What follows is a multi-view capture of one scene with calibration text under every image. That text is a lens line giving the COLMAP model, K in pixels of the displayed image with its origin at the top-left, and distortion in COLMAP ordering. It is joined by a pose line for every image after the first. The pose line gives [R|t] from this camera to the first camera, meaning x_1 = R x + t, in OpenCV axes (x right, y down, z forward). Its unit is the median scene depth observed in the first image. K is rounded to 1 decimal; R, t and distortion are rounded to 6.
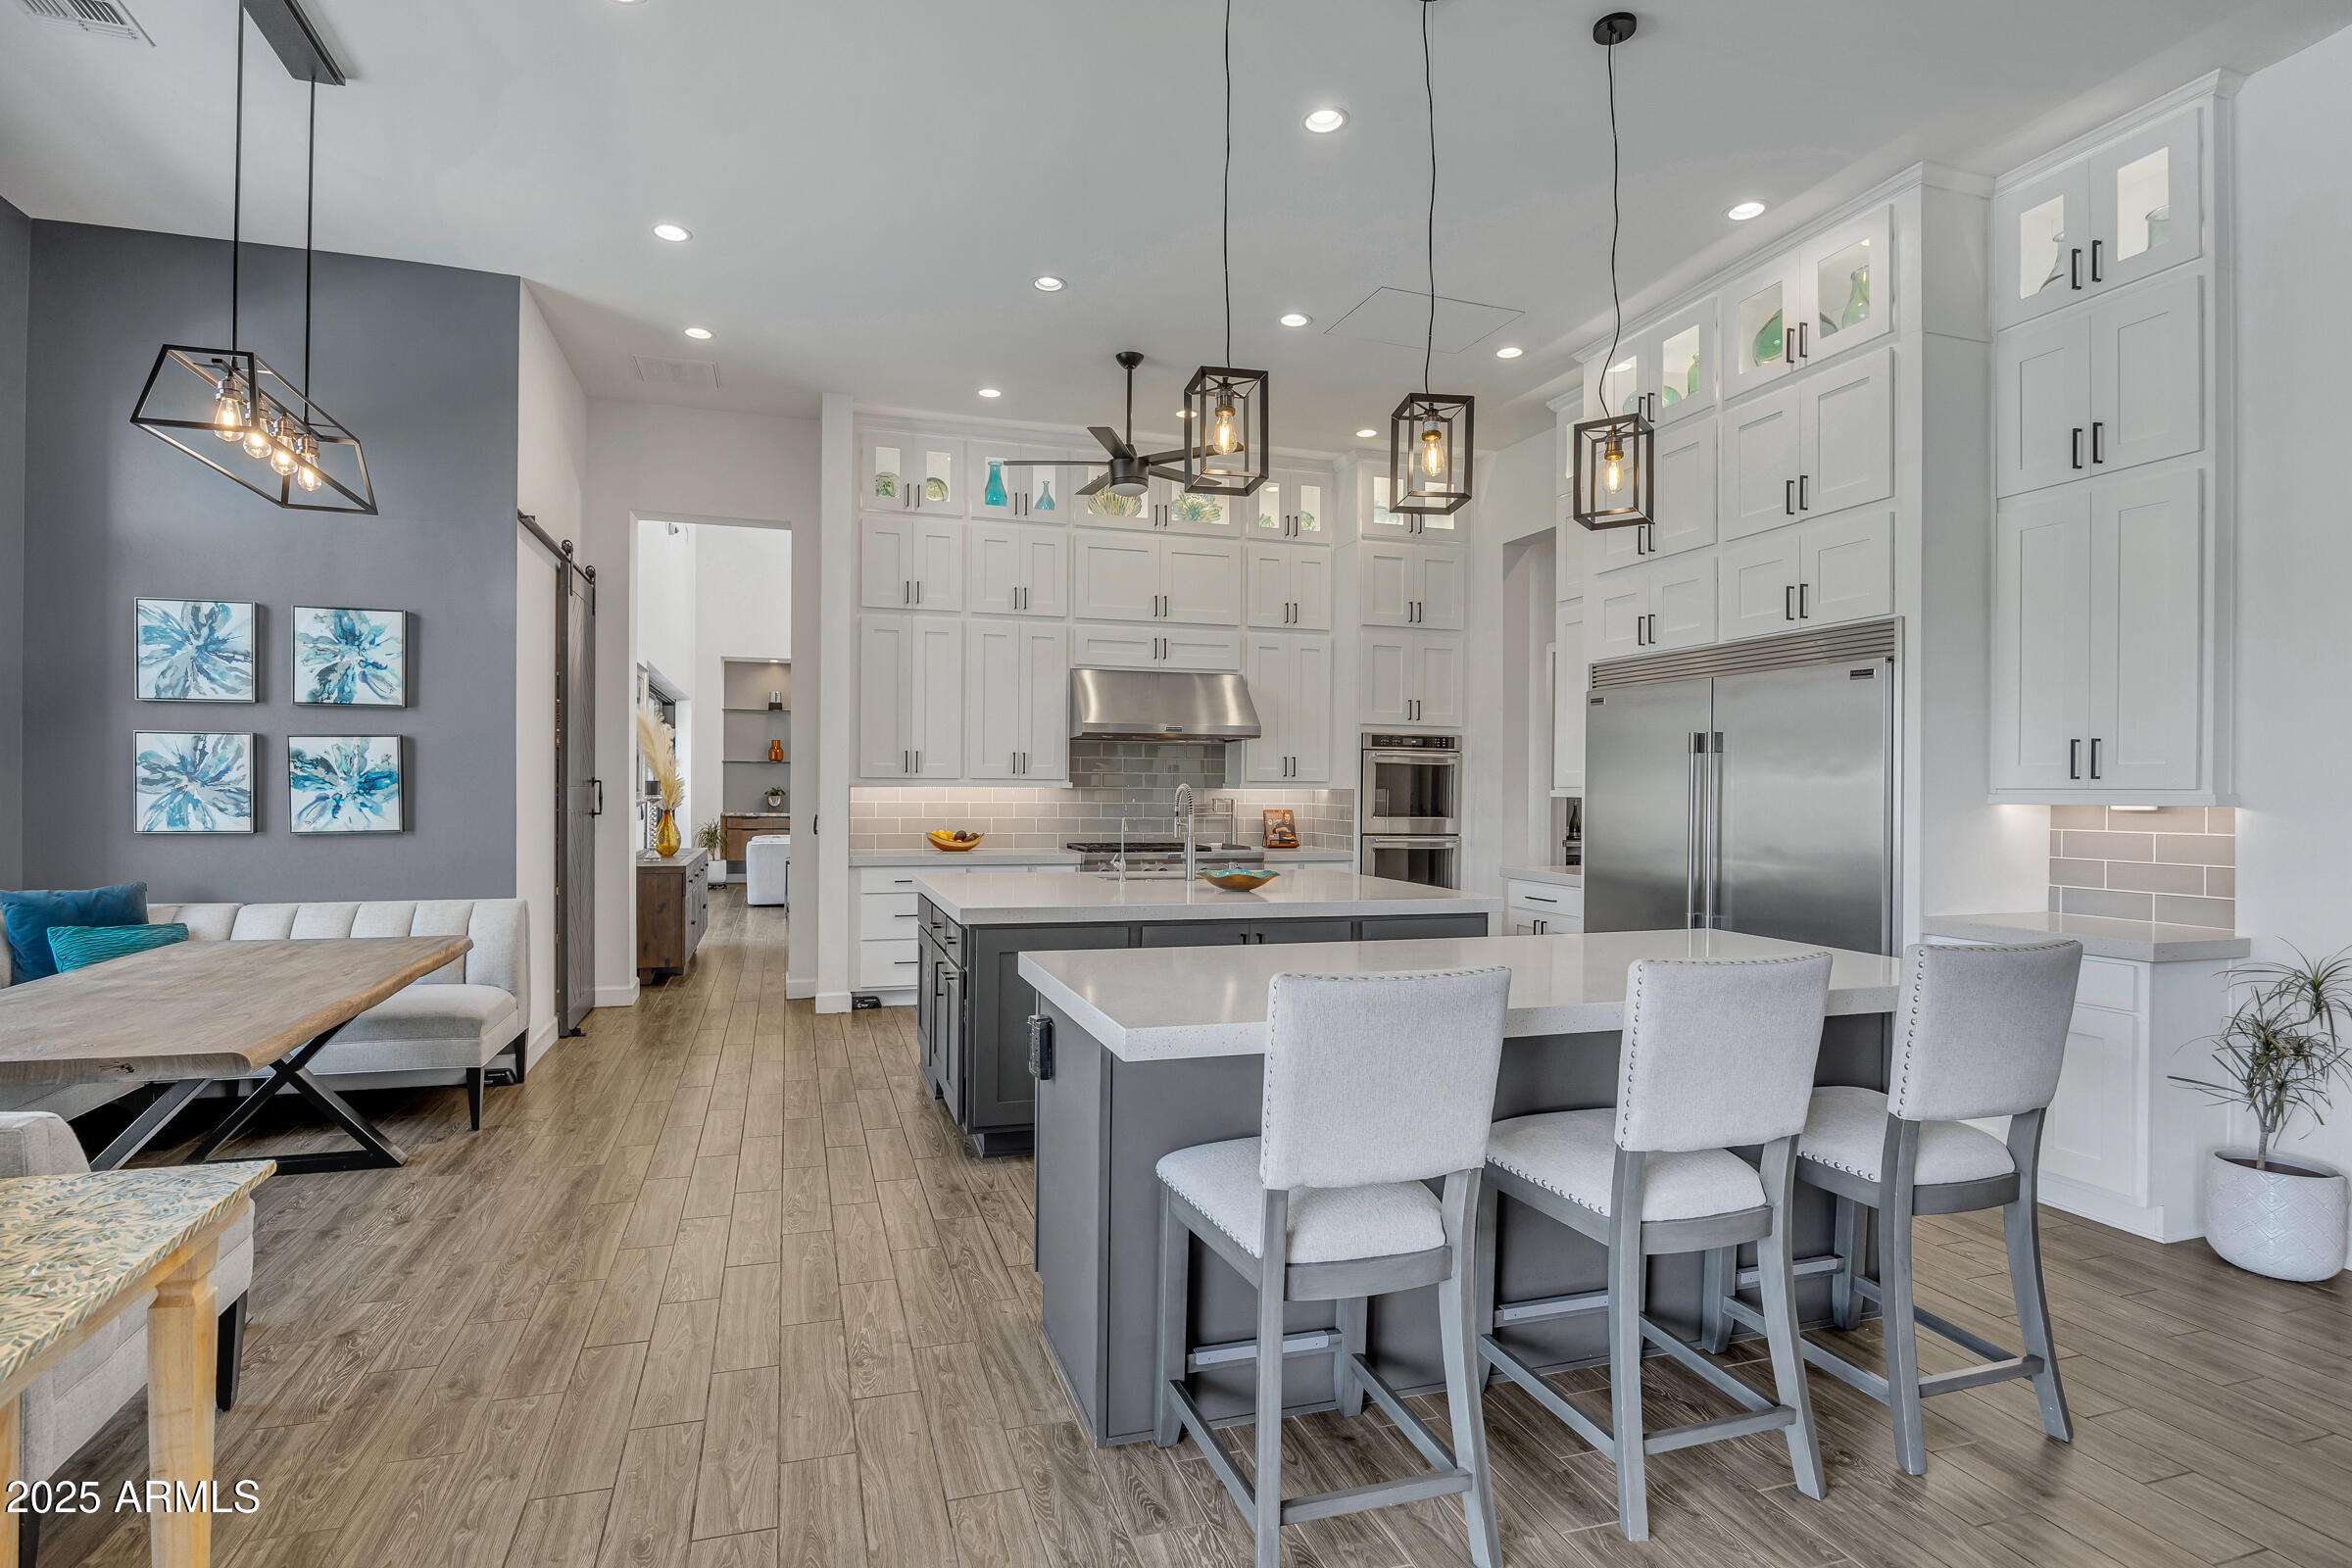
lens RADIAL K [[1125.1, 0, 1165.3], [0, 1125.1, 791.7], [0, 0, 1]] dist [-0.012494, -0.000745]
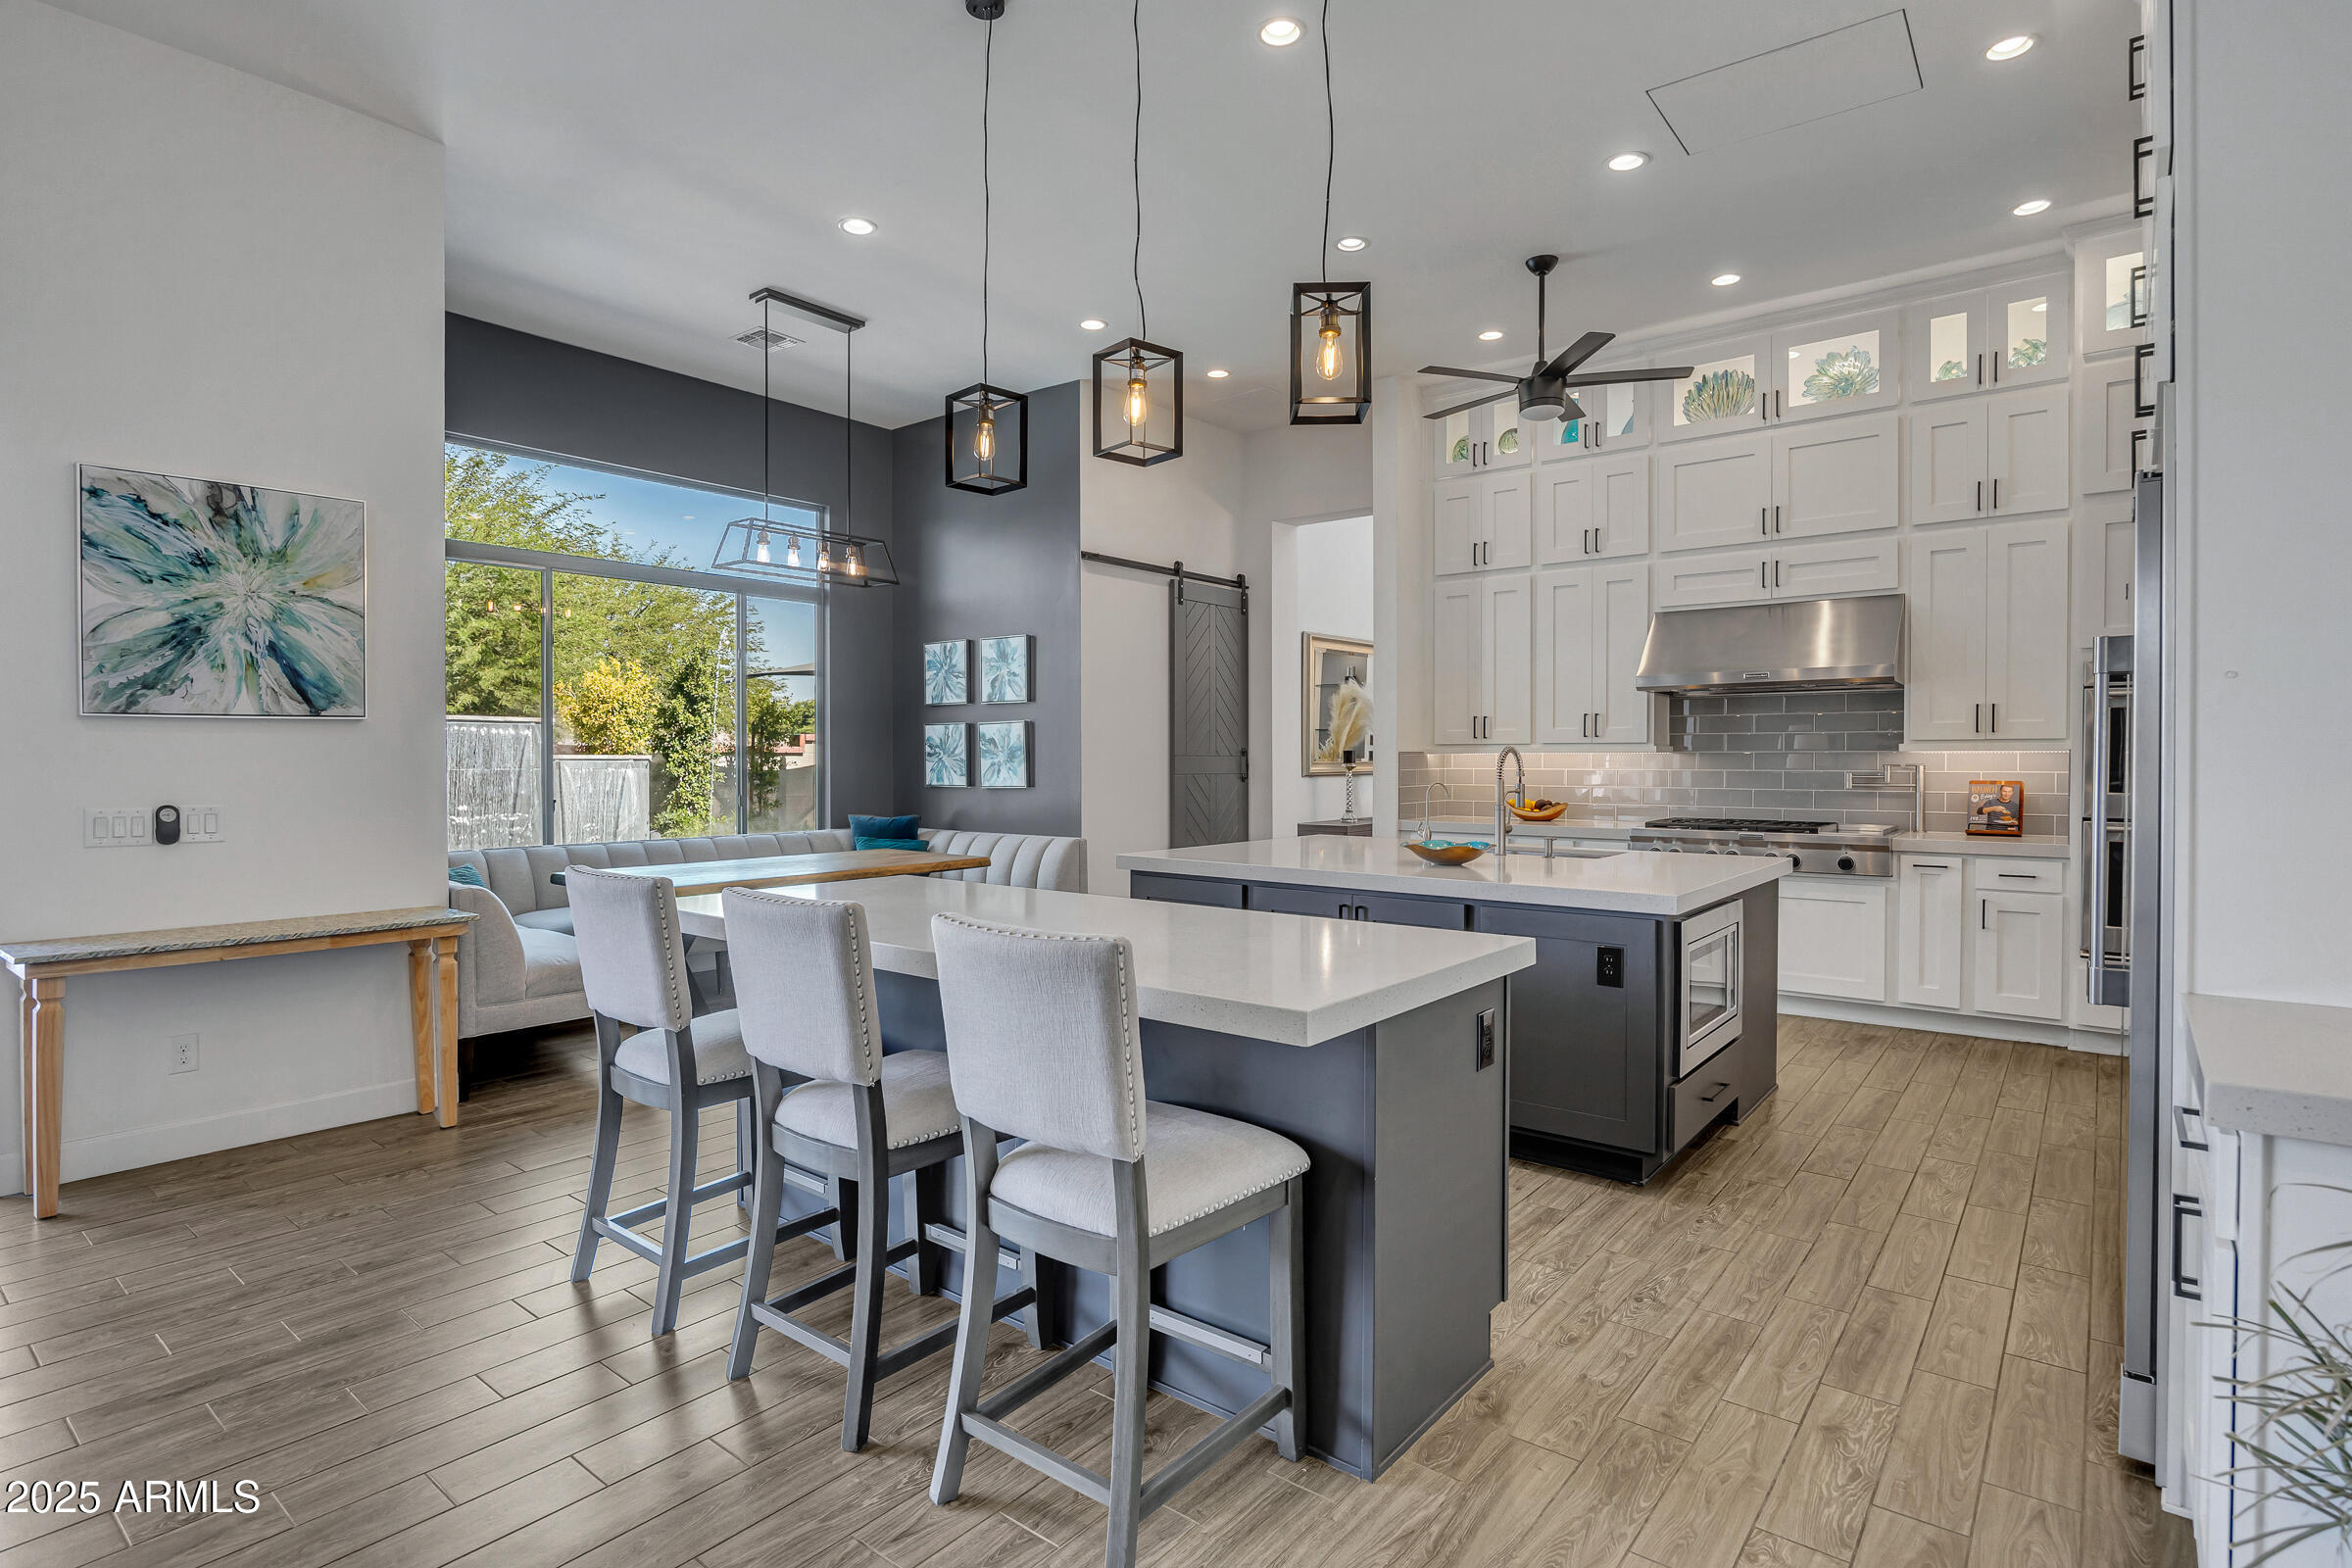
lens RADIAL K [[1198.9, 0, 1176.0], [0, 1198.9, 773.2], [0, 0, 1]] dist [-0.001126, 0.000311]
pose [[0.565529, 0.002602, -0.824724, 0.706835], [0.004089, 0.999974, 0.005959, 0.008817], [0.824718, -0.006742, 0.565503, 0.279212]]
